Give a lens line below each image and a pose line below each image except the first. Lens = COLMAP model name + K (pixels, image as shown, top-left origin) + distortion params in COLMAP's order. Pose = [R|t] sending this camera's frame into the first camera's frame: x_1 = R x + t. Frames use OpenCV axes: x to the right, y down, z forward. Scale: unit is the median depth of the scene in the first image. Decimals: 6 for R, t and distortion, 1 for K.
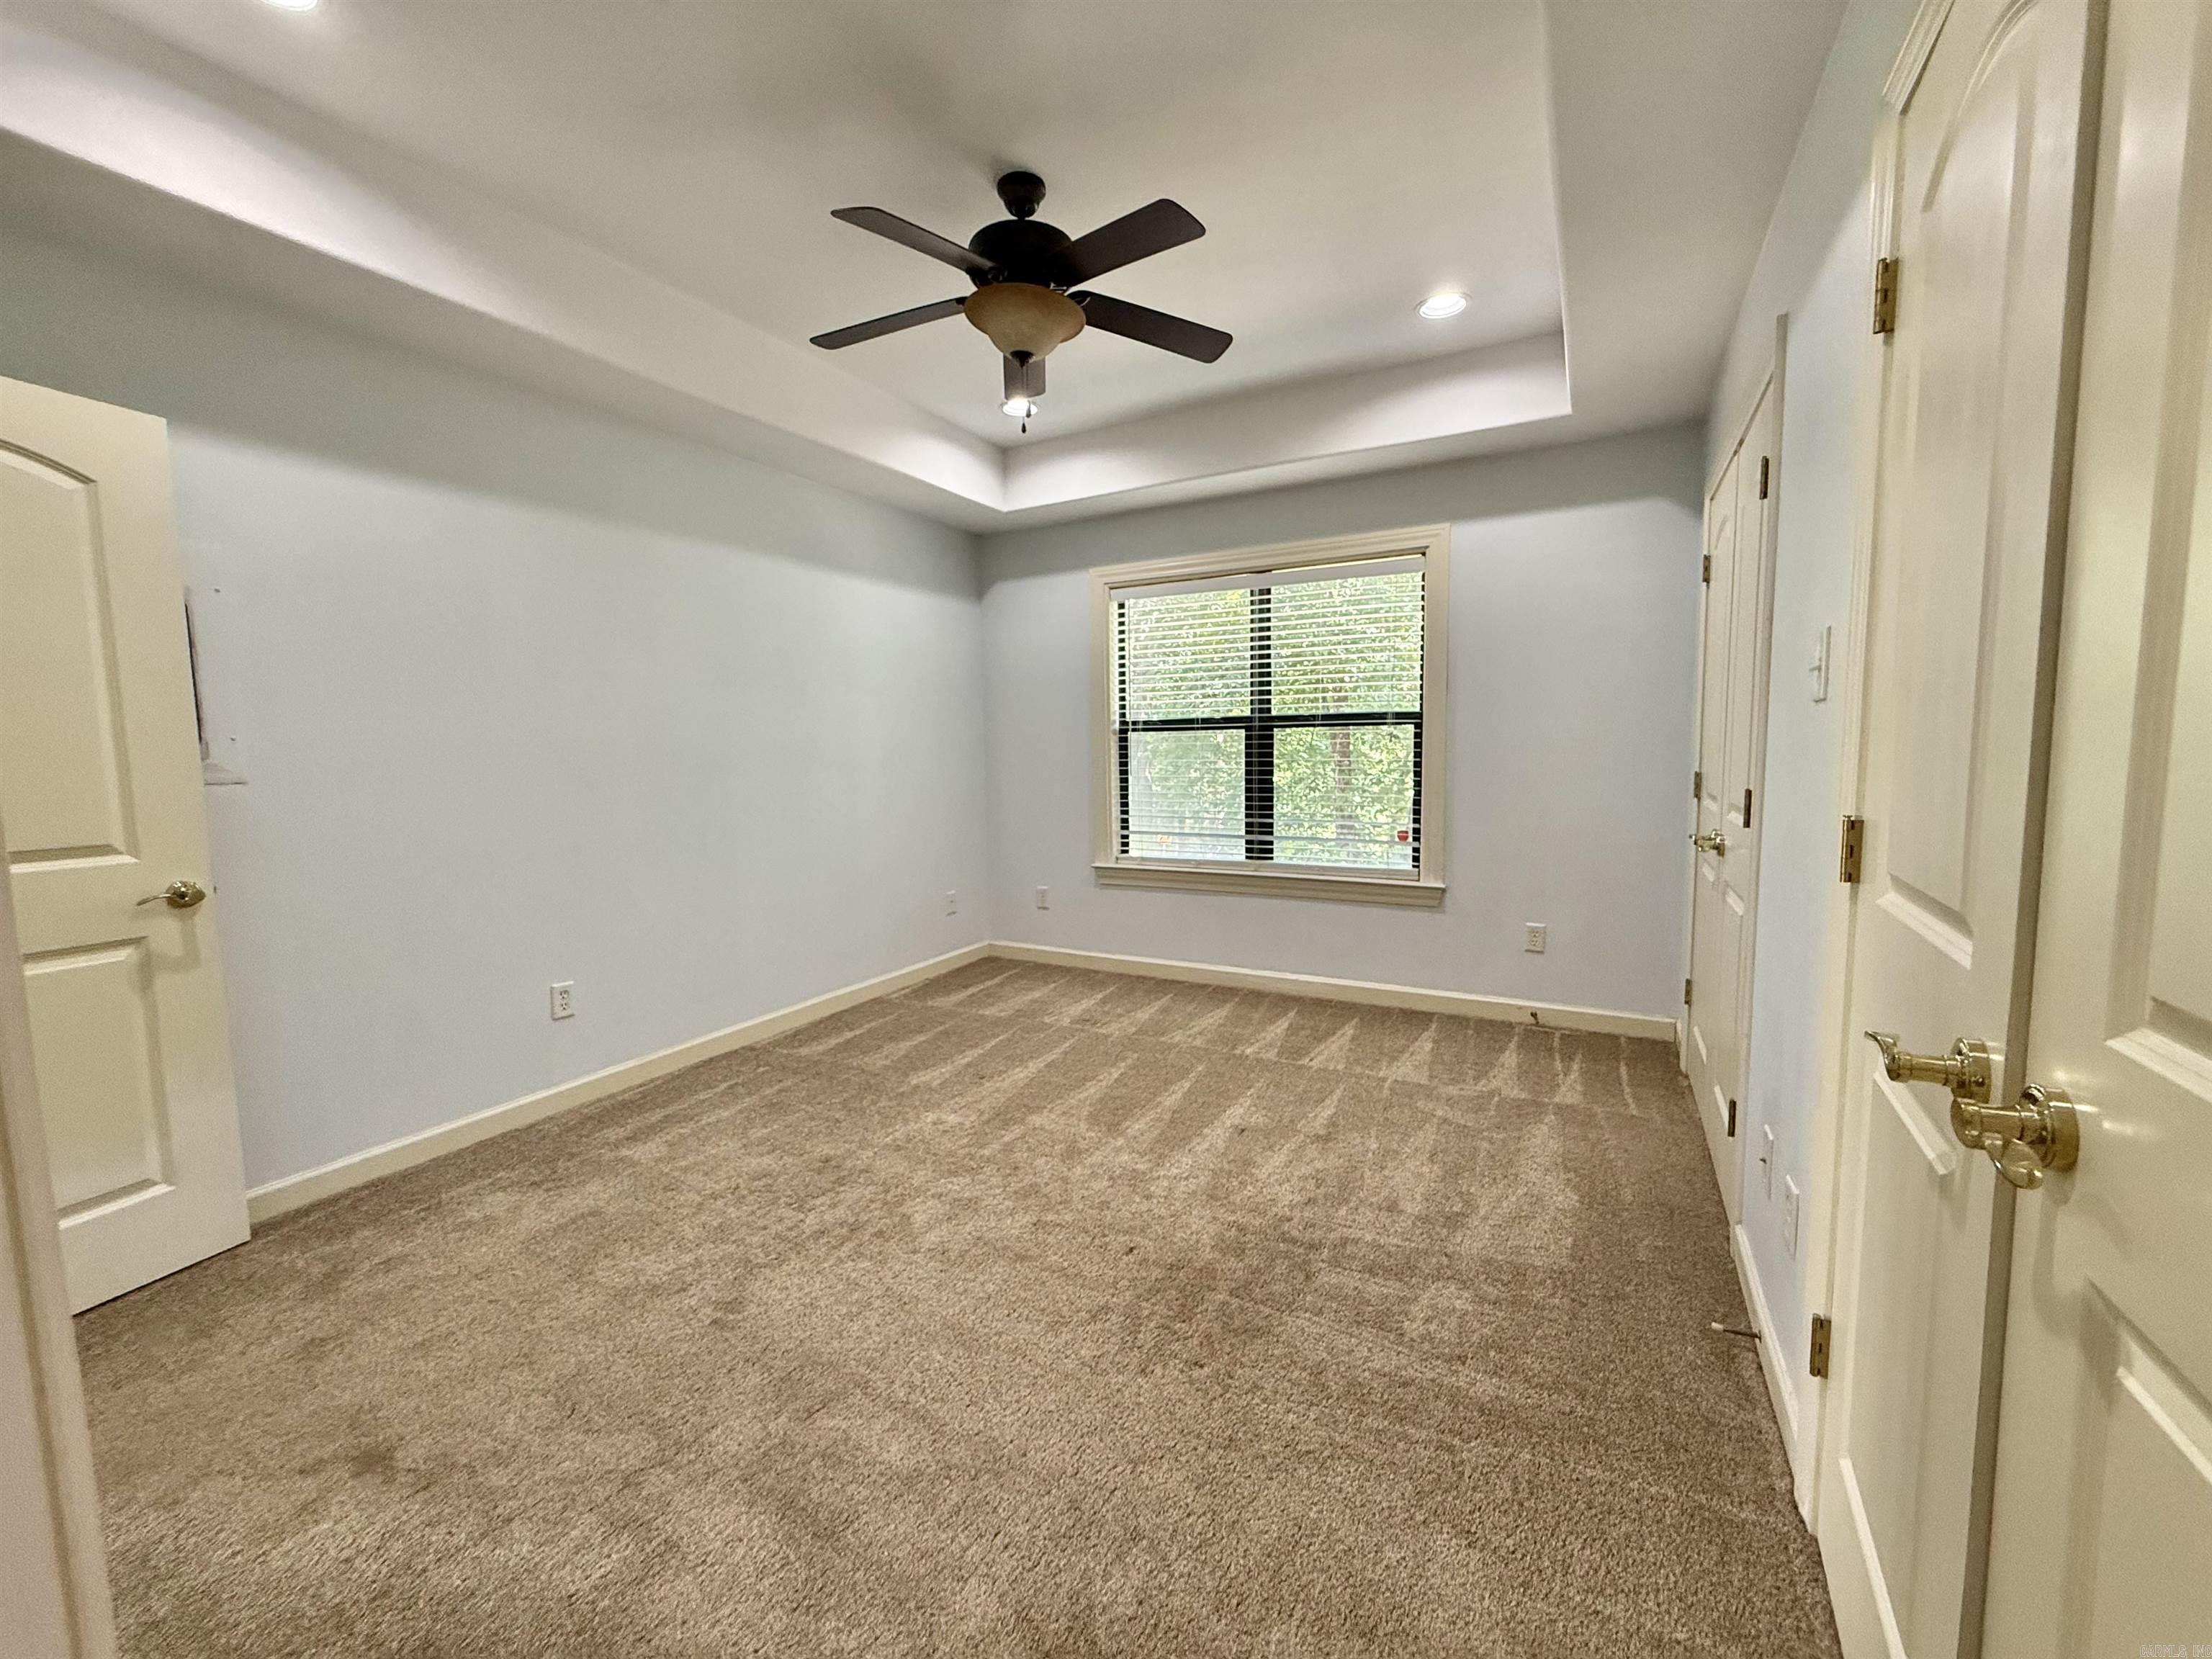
lens RADIAL K [[884.3, 0, 1102.9], [0, 884.3, 837.2], [0, 0, 1]] dist [0.001780, -0.000790]
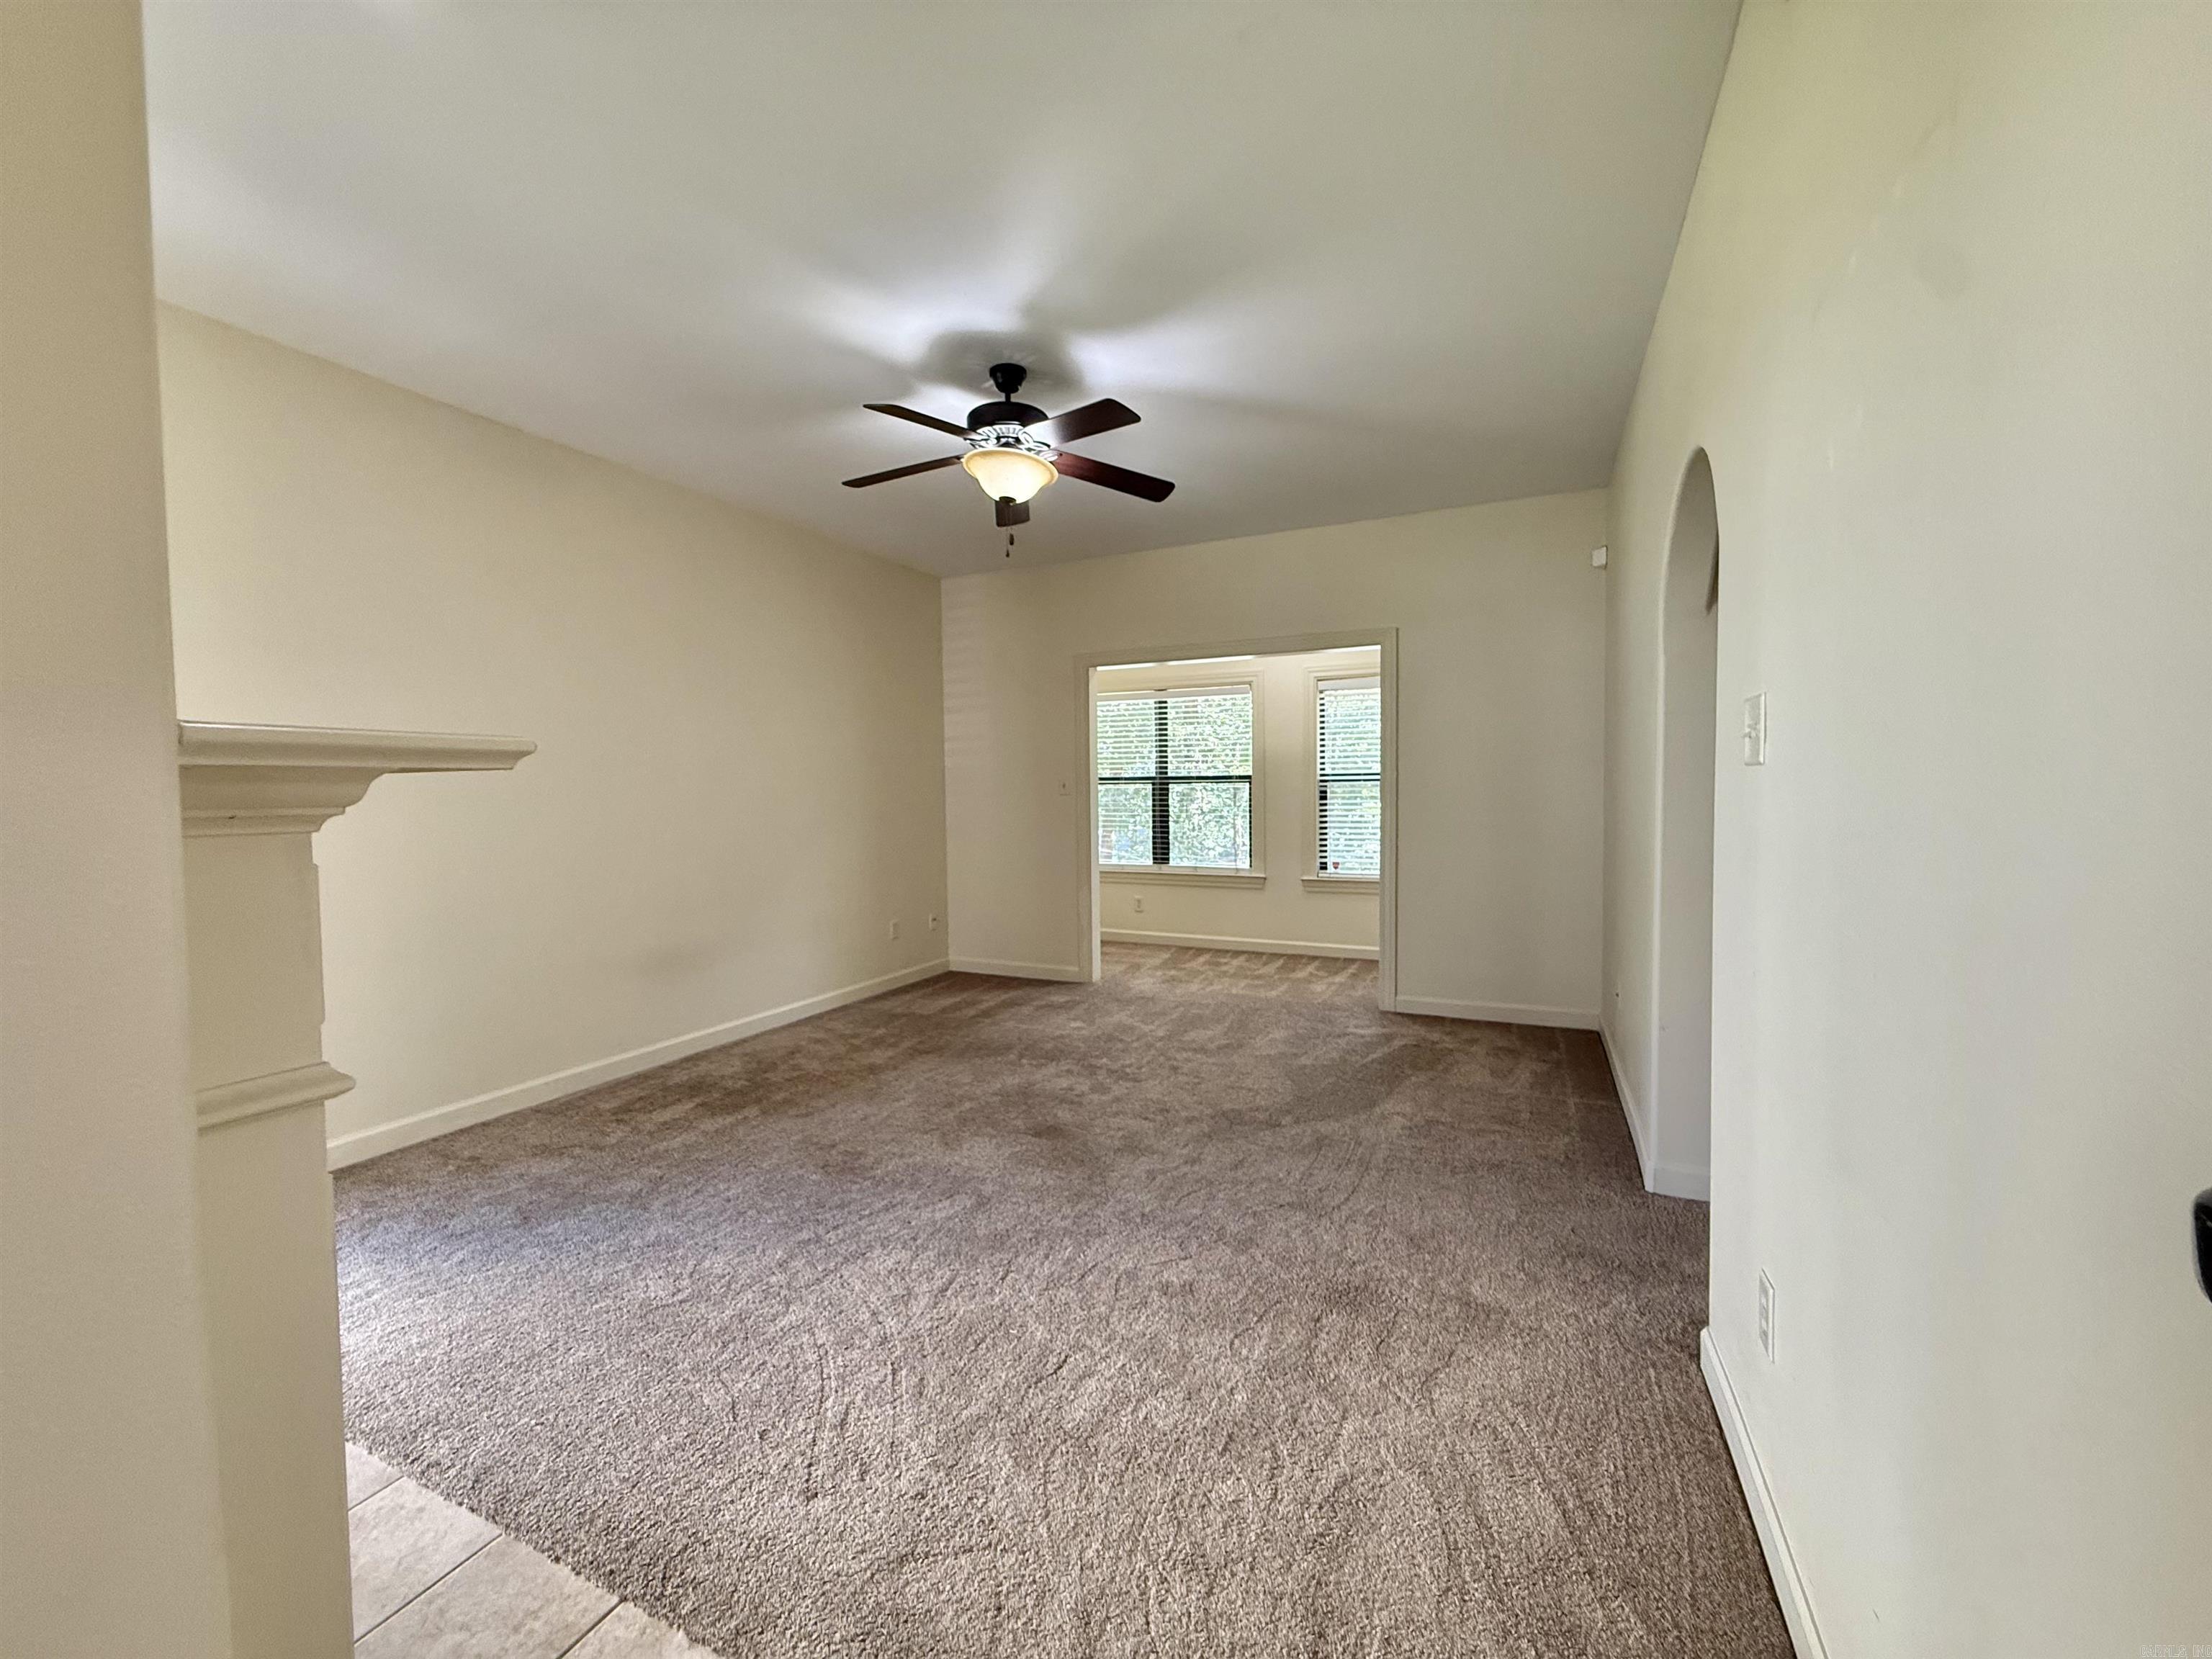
lens RADIAL K [[884.3, 0, 1101.3], [0, 884.3, 826.4], [0, 0, 1]] dist [0.001780, -0.000790]
pose [[0.999202, 0.010542, 0.038518, 0.004144], [-0.007683, 0.997255, -0.073647, 0.077555], [-0.039189, 0.073292, 0.996540, -0.621555]]
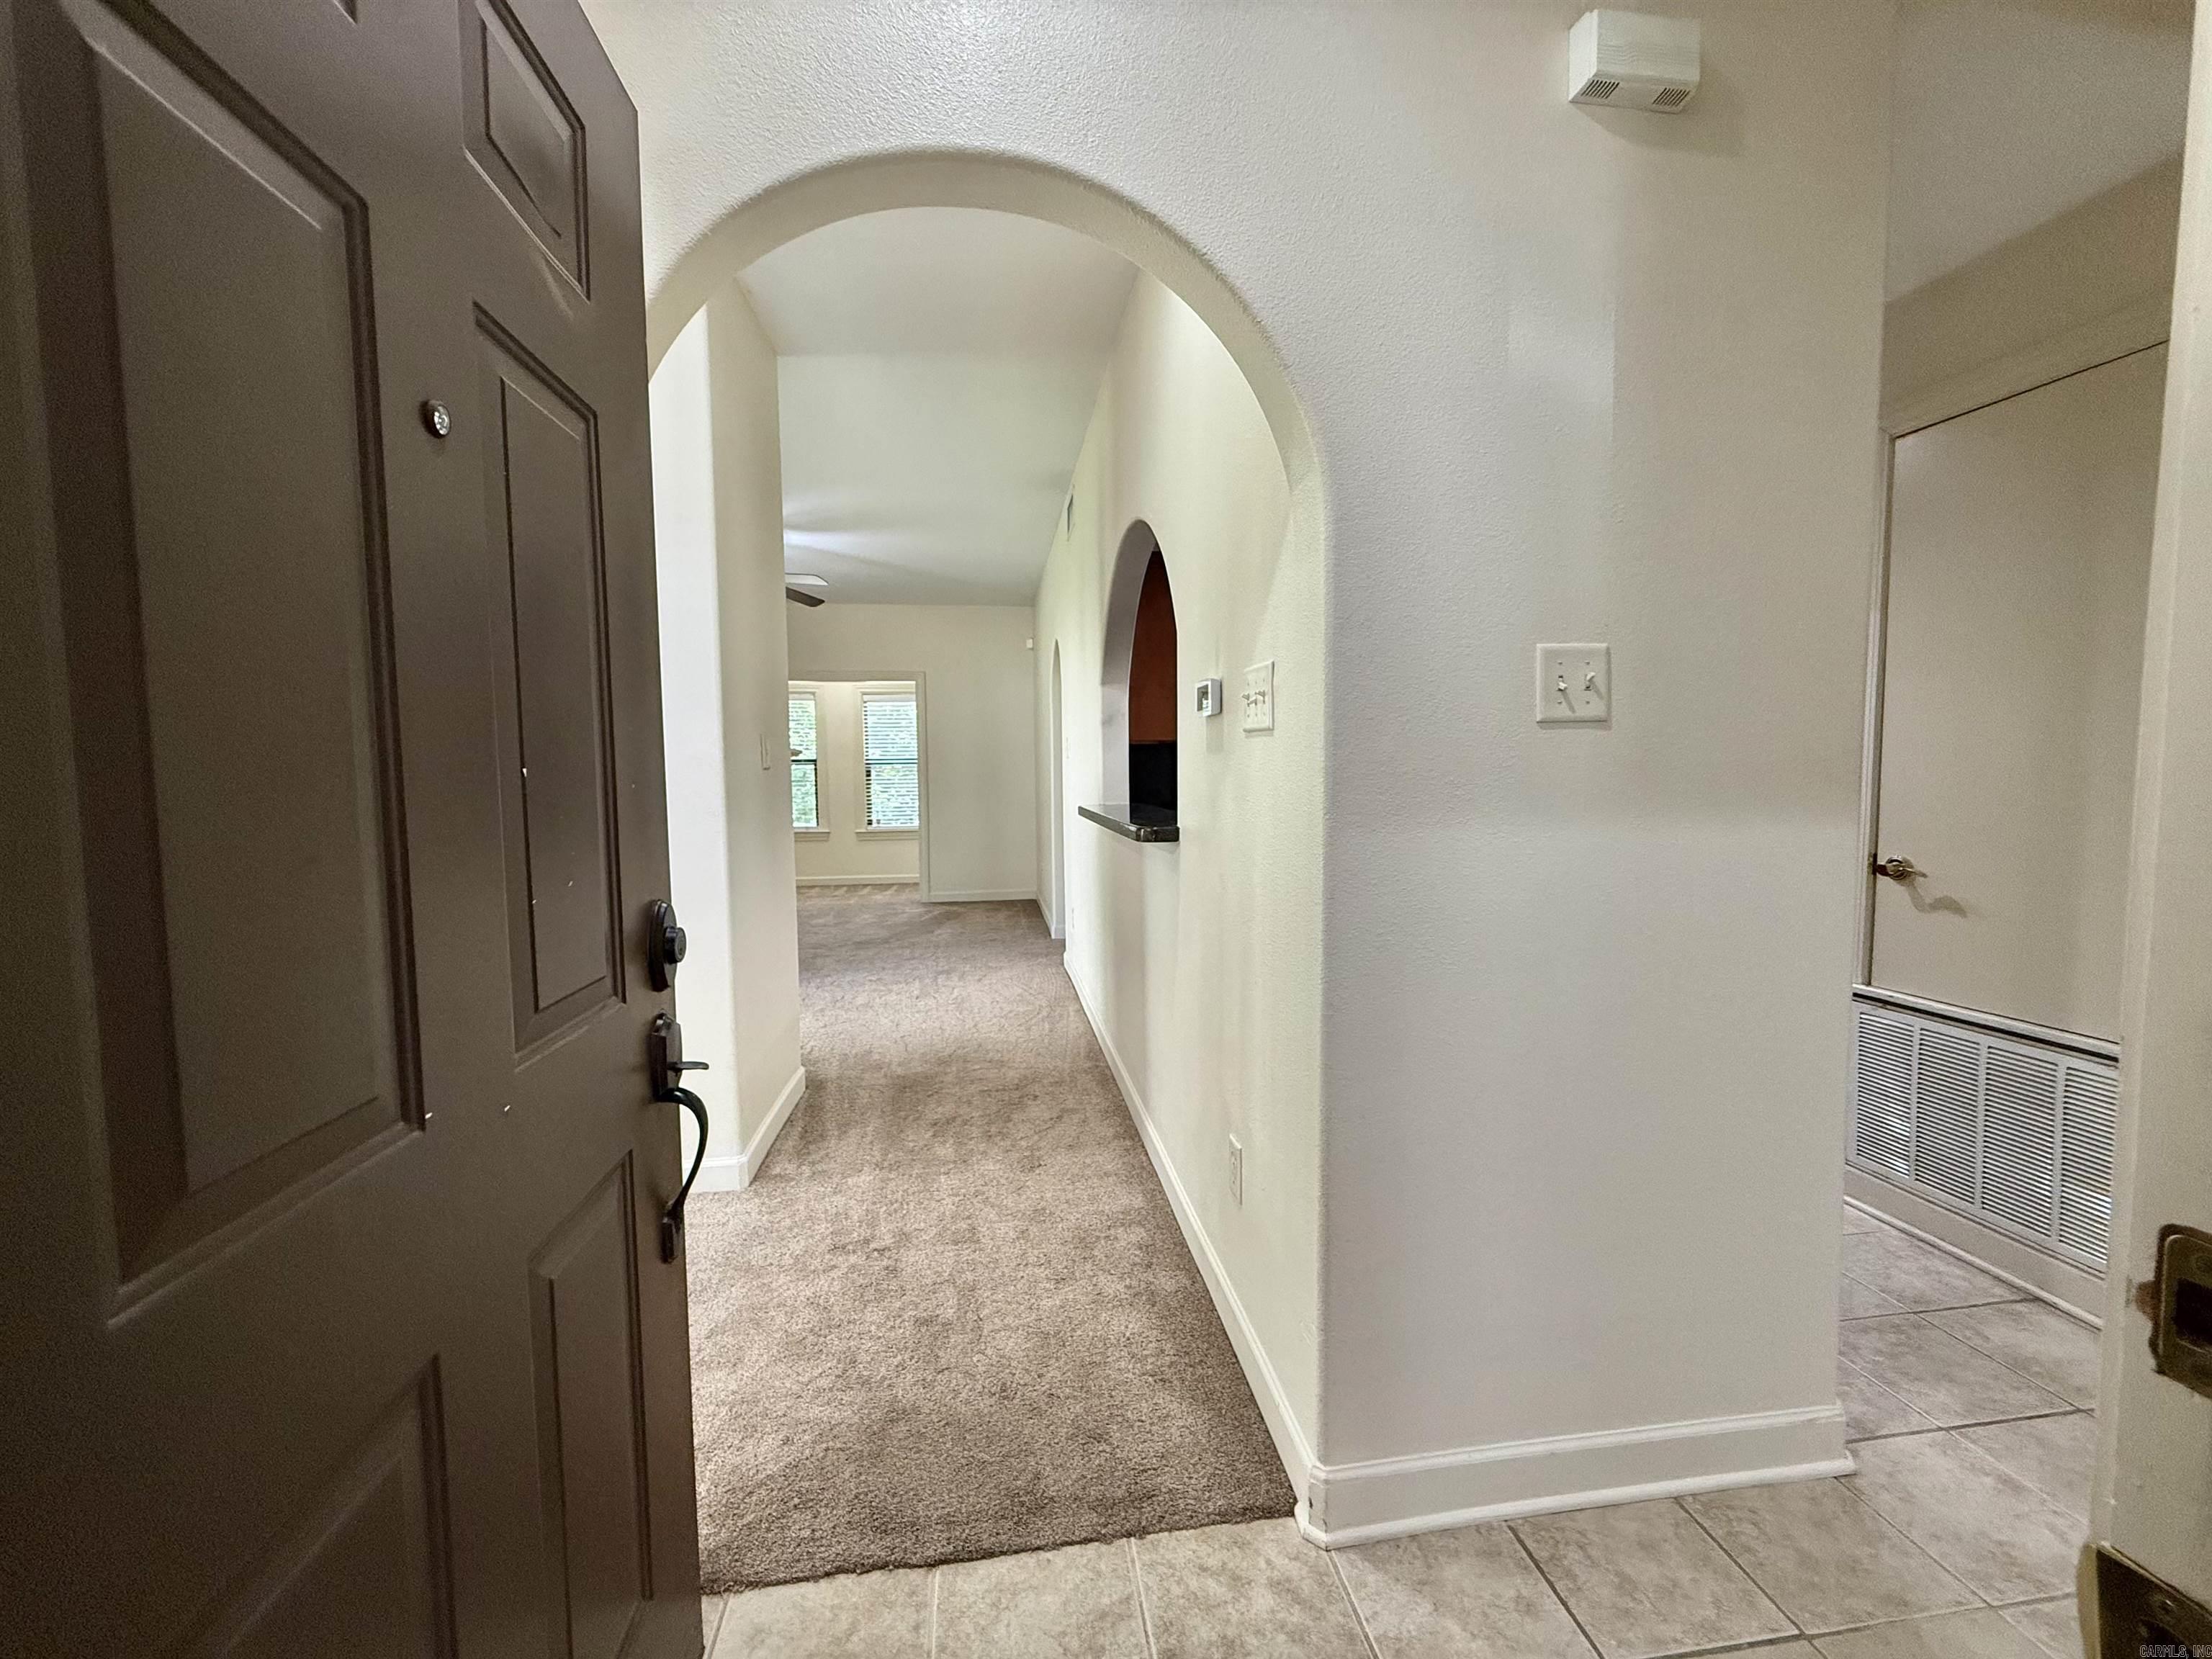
lens RADIAL K [[884.3, 0, 1097.0], [0, 884.3, 832.1], [0, 0, 1]] dist [0.001780, -0.000790]
pose [[0.817716, -0.026160, 0.575028, -0.359465], [0.056977, 0.997739, -0.035633, 0.165015], [-0.572796, 0.061901, 0.817358, -1.241773]]
